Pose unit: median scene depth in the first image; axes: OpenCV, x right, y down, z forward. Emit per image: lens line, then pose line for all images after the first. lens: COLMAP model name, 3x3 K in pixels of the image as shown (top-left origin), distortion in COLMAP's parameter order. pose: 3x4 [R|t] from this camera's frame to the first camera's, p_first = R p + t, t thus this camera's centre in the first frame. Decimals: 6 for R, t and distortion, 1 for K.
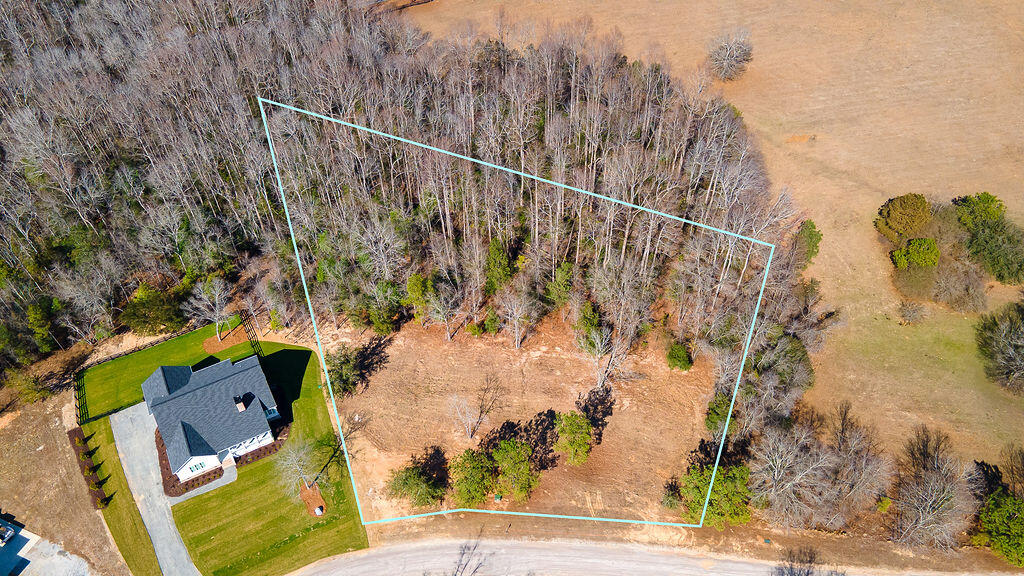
lens RADIAL K [[733.6, 0, 512.0], [0, 733.6, 288.0], [0, 0, 1]] dist [0.027021, 0.005585]
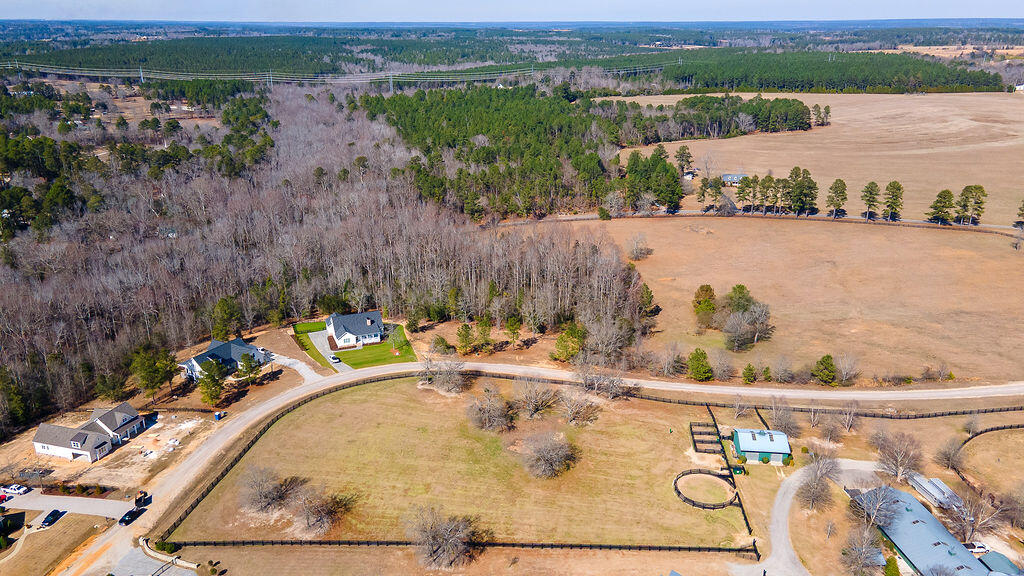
lens RADIAL K [[733.6, 0, 512.0], [0, 733.6, 288.0], [0, 0, 1]] dist [0.027021, 0.005585]
pose [[0.993625, 0.044236, -0.103690, 0.284480], [-0.087636, 0.881675, -0.463647, 1.047246], [0.070911, 0.469778, 0.879932, -0.962509]]
